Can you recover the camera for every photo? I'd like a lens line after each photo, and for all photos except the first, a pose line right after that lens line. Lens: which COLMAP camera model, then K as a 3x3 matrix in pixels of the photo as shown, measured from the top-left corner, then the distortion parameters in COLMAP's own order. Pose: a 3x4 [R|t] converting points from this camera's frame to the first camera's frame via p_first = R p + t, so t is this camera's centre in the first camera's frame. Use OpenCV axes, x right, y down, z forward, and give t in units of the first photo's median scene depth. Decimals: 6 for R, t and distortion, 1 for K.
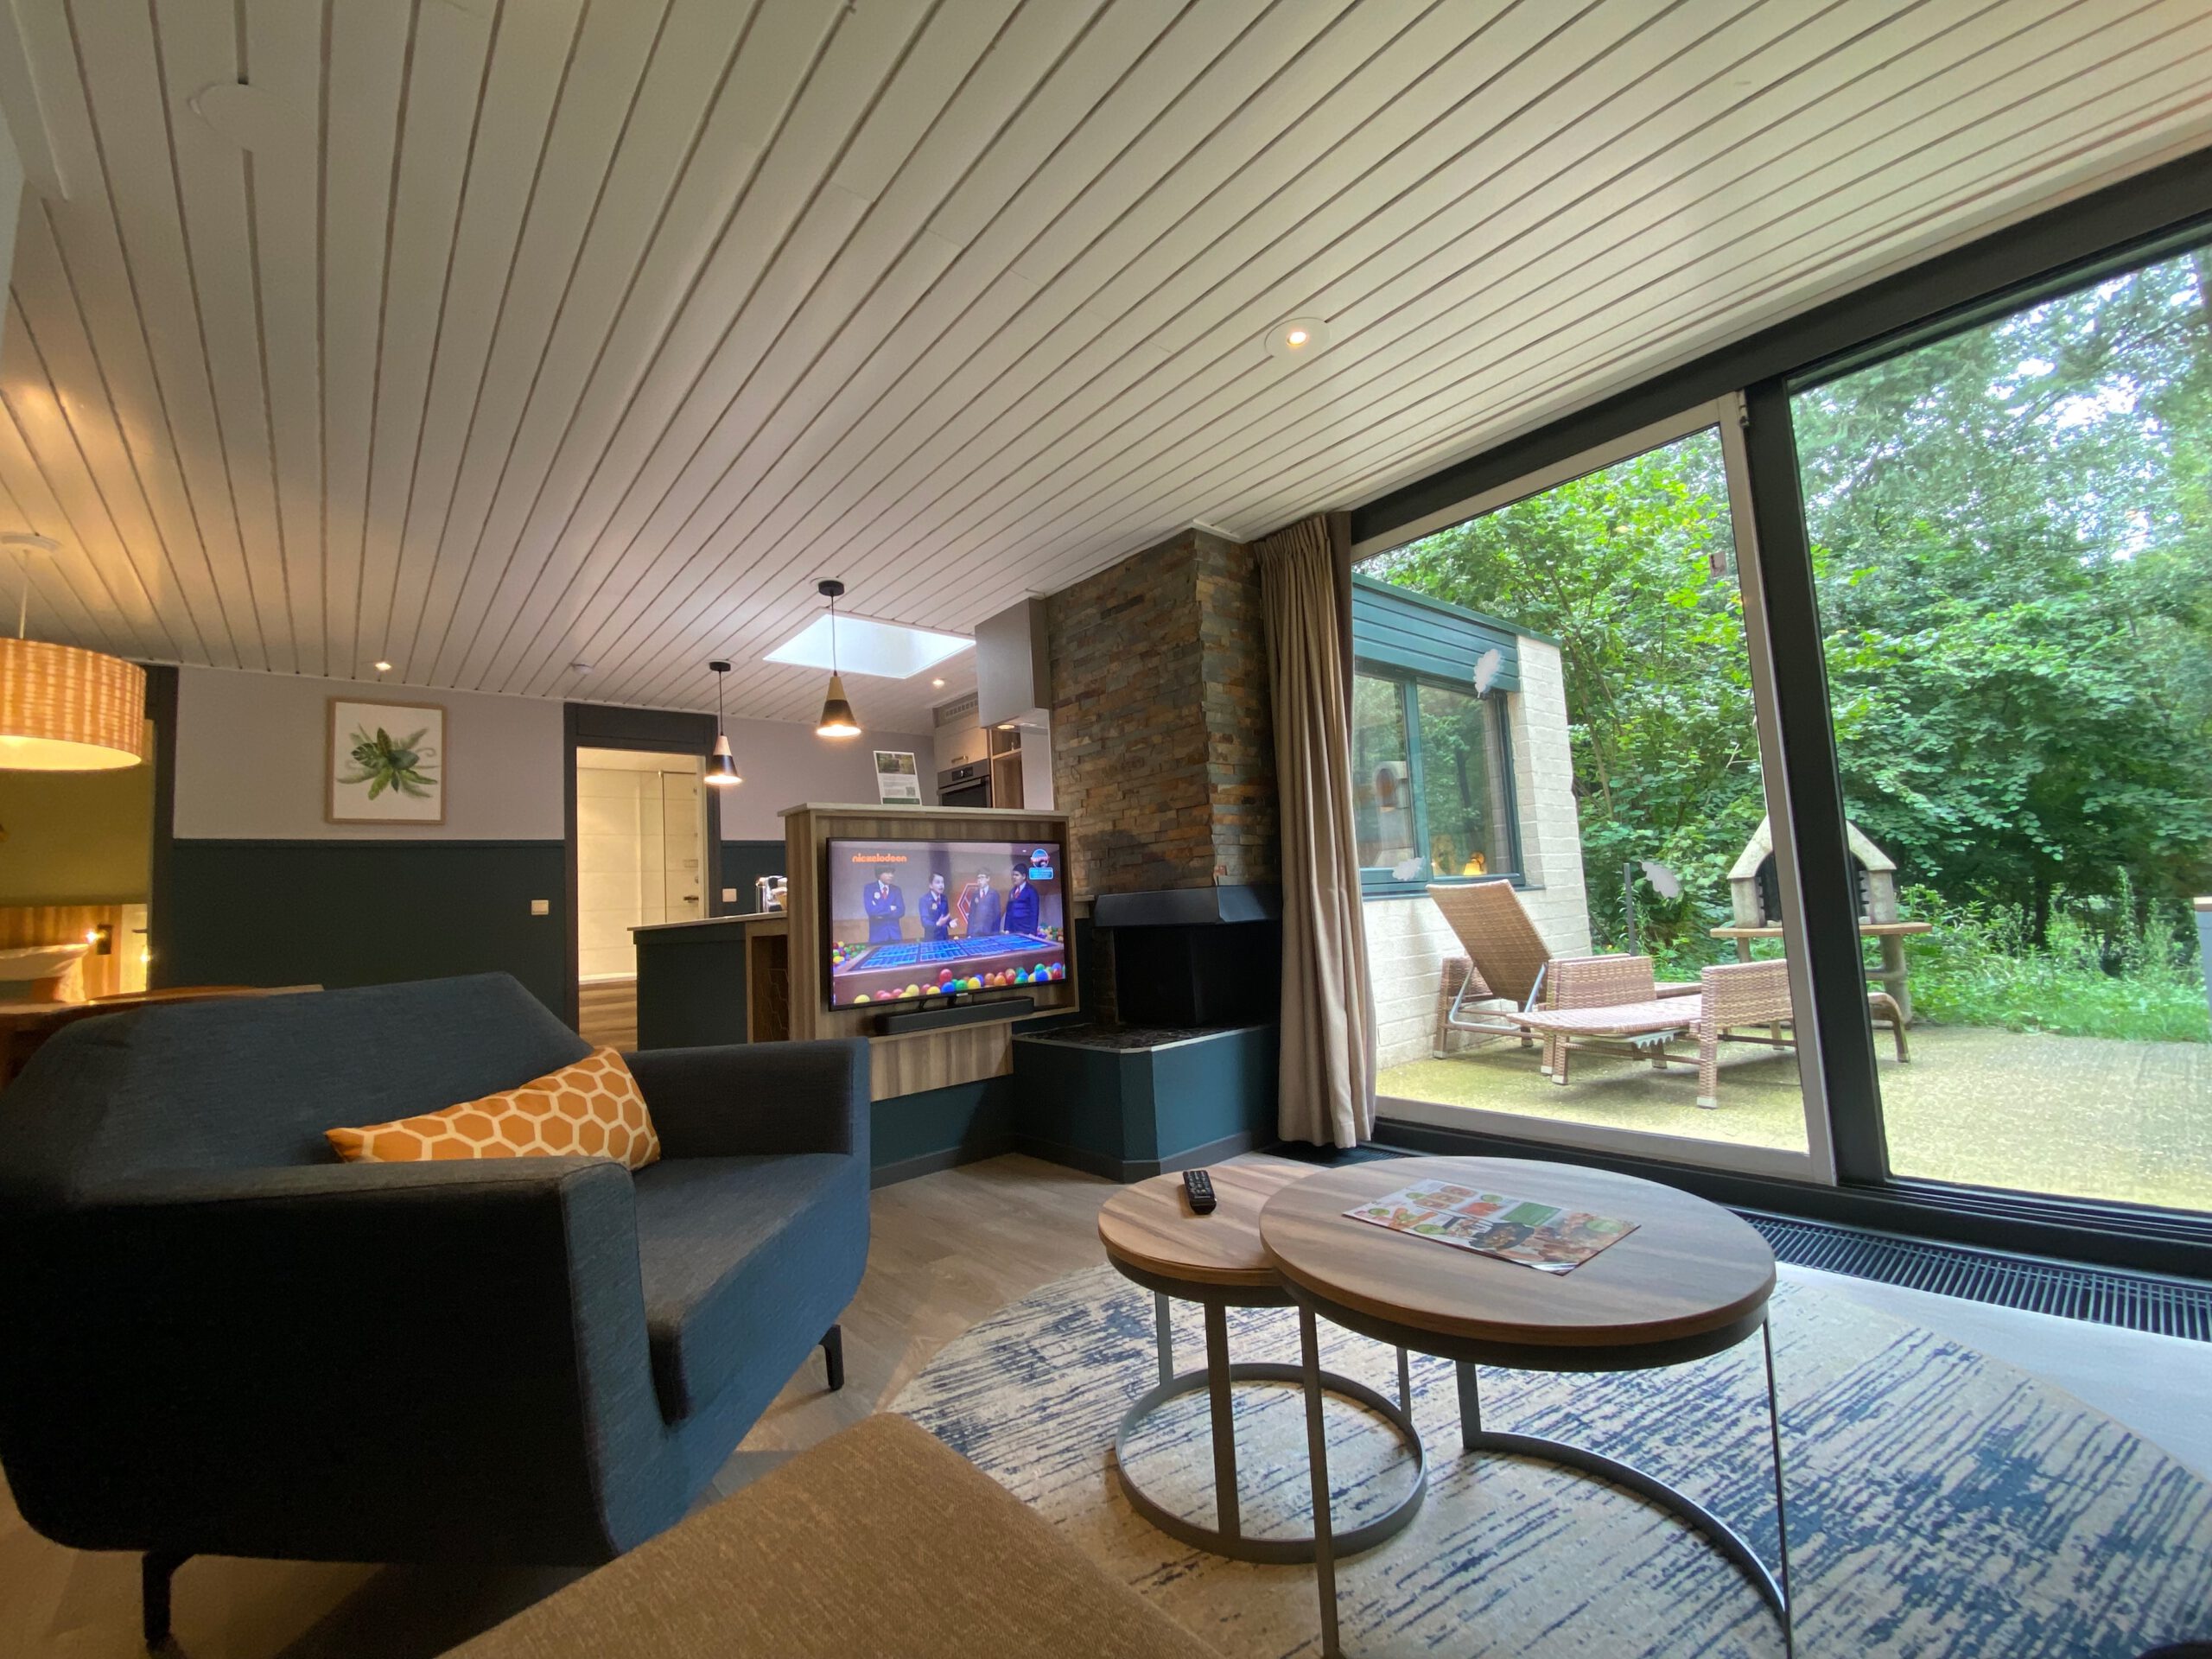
lens RADIAL K [[900.2, 0, 1101.6], [0, 900.2, 827.2], [0, 0, 1]] dist [0.028937, -0.023345]
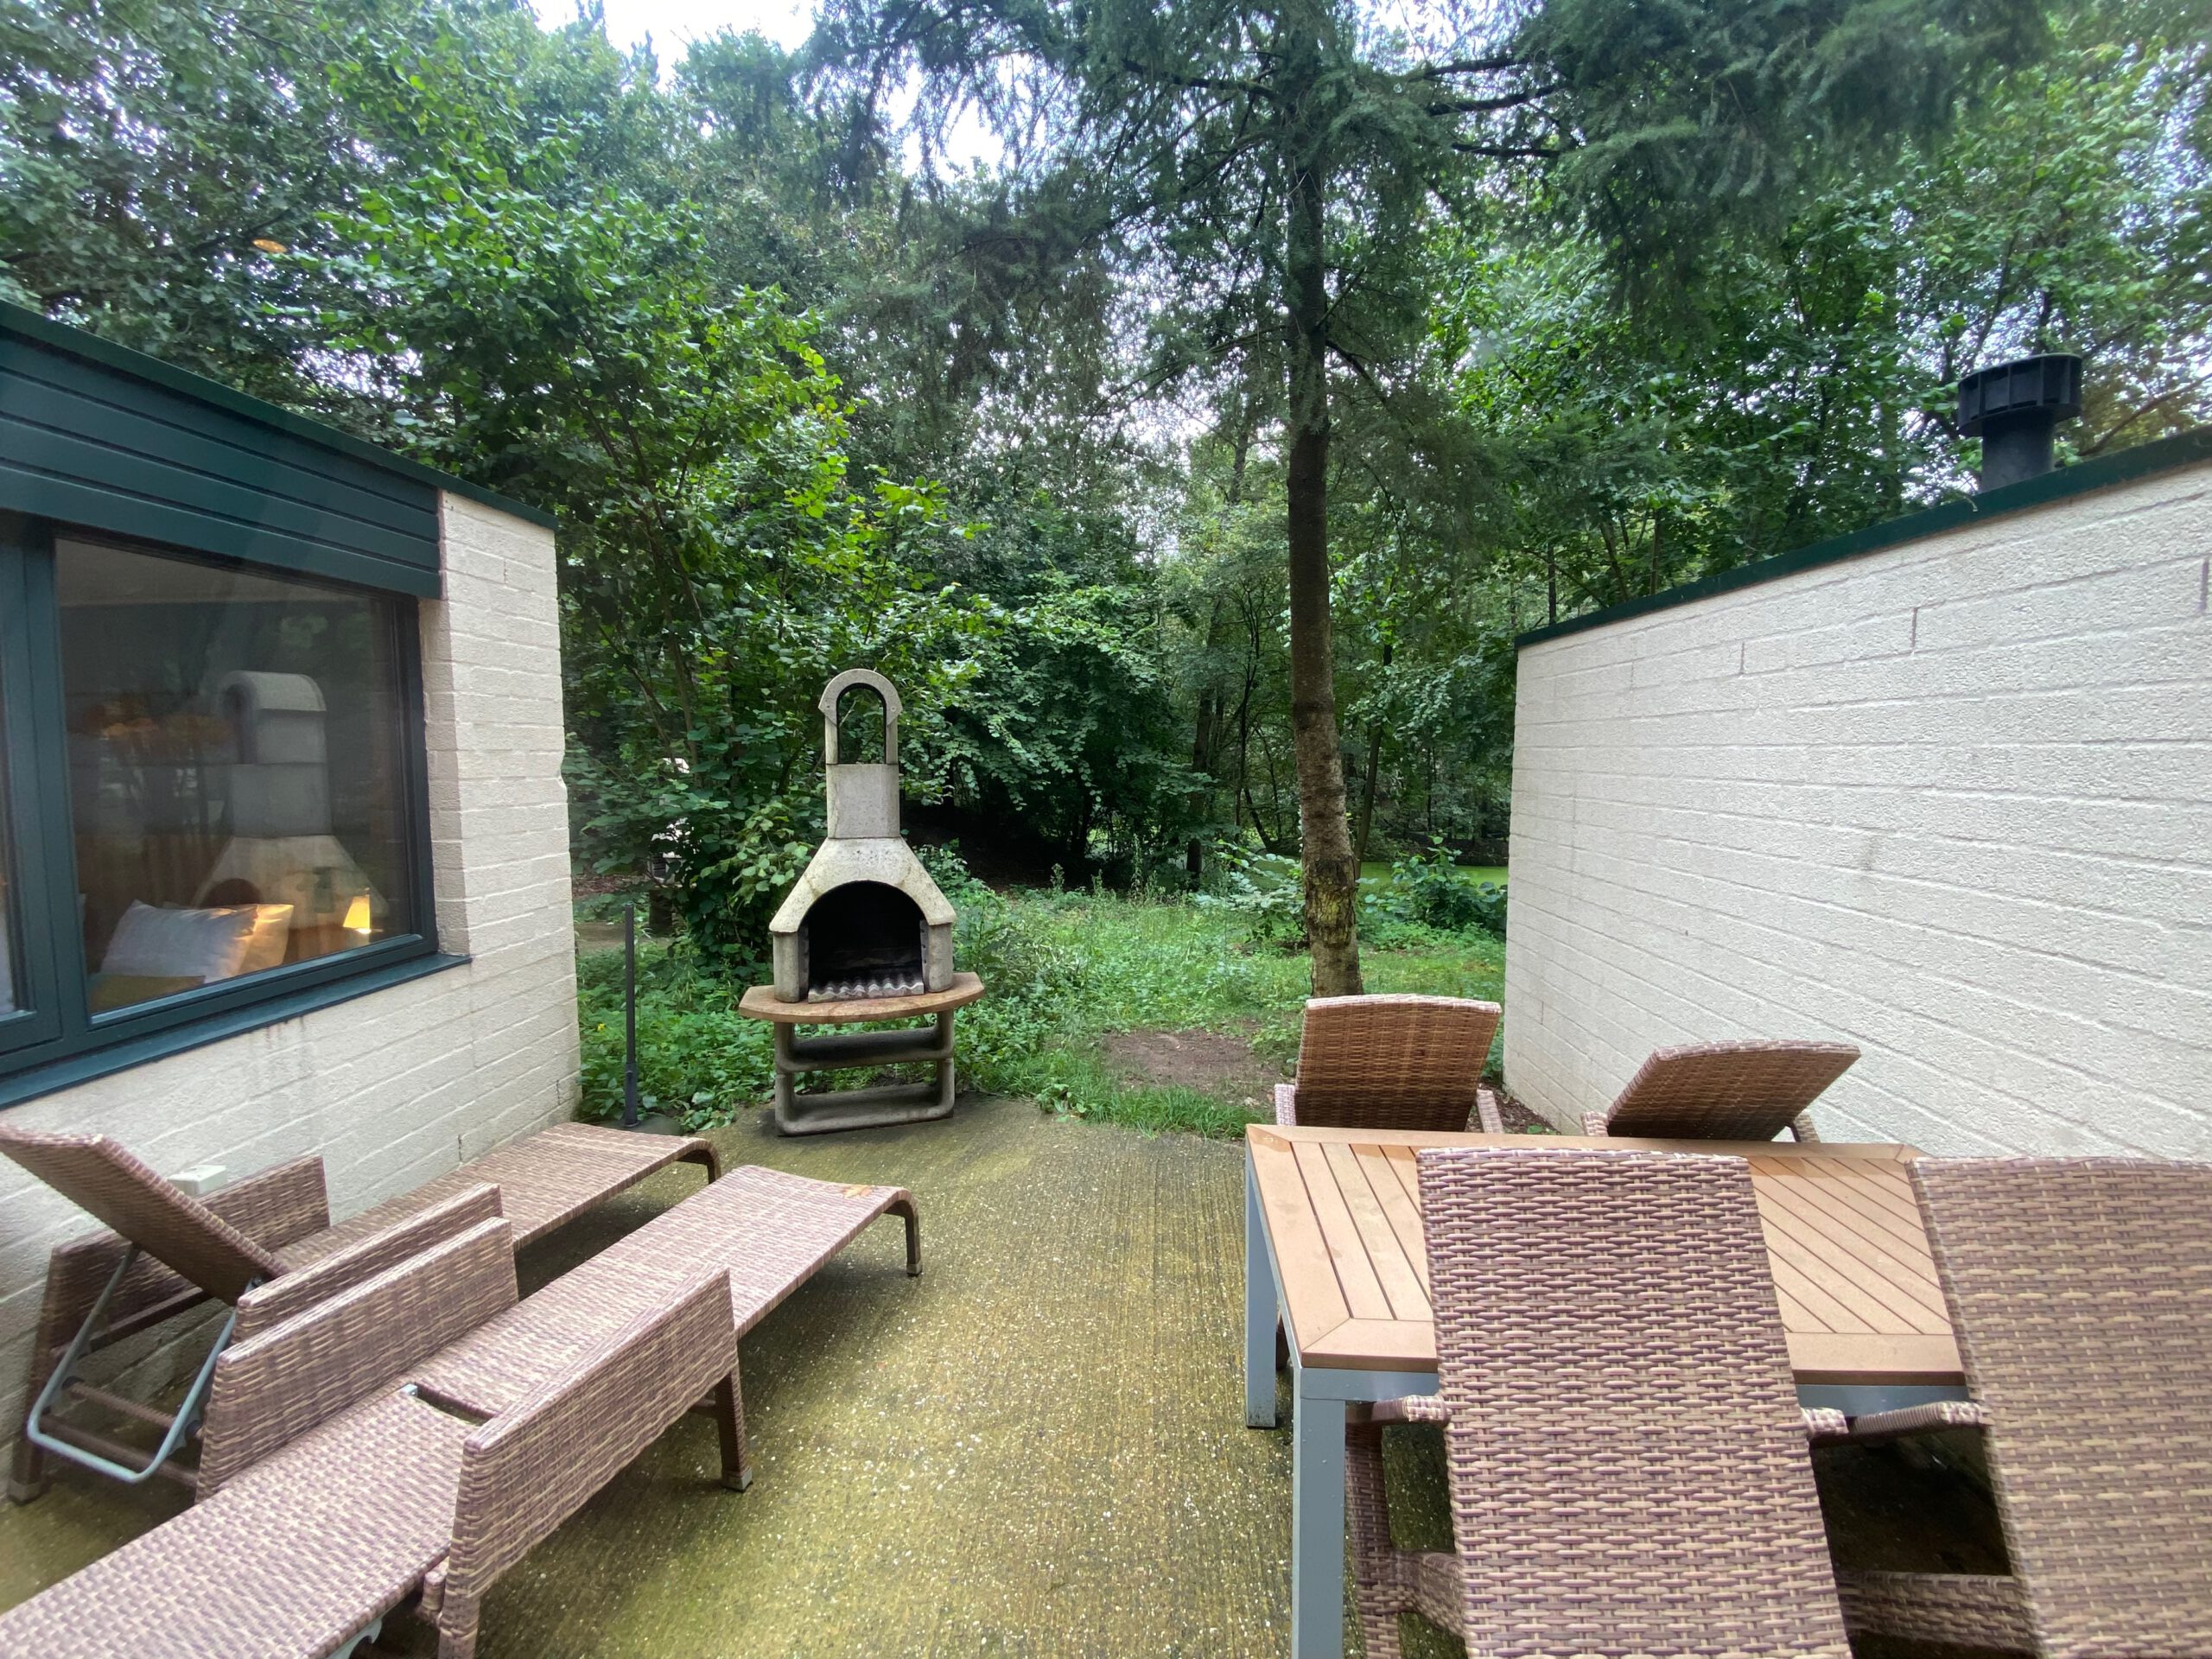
lens RADIAL K [[900.2, 0, 1101.6], [0, 900.2, 827.2], [0, 0, 1]] dist [0.028937, -0.023345]
pose [[0.681115, -0.001982, 0.732173, 0.321074], [-0.101119, 0.990159, 0.096748, -0.101901], [-0.725160, -0.139933, 0.674212, 0.323608]]
